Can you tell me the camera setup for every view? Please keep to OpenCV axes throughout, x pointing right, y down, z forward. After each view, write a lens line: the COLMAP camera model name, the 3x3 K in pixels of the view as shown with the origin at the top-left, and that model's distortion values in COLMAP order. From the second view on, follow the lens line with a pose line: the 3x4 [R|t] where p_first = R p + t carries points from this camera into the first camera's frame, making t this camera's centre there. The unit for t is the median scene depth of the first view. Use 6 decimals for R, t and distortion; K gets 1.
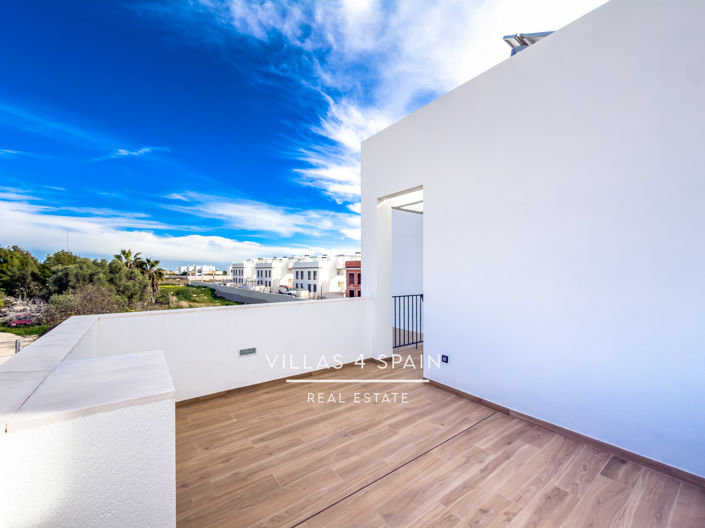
lens RADIAL K [[289.6, 0, 351.7], [0, 289.6, 267.3], [0, 0, 1]] dist [0.002950, 0.000141]
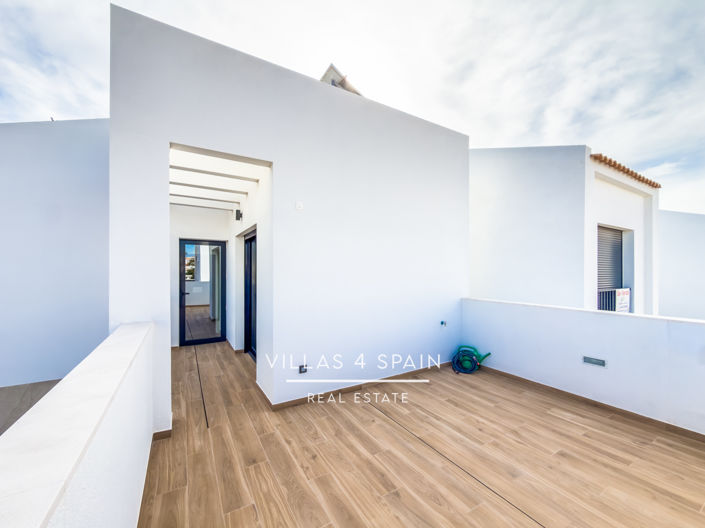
lens RADIAL K [[289.6, 0, 352.6], [0, 289.6, 268.2], [0, 0, 1]] dist [0.002950, 0.000141]
pose [[0.101297, 0.006538, 0.994835, -0.791330], [-0.013698, 0.999893, -0.005177, 0.004466], [-0.994762, -0.013103, 0.101375, 1.061275]]
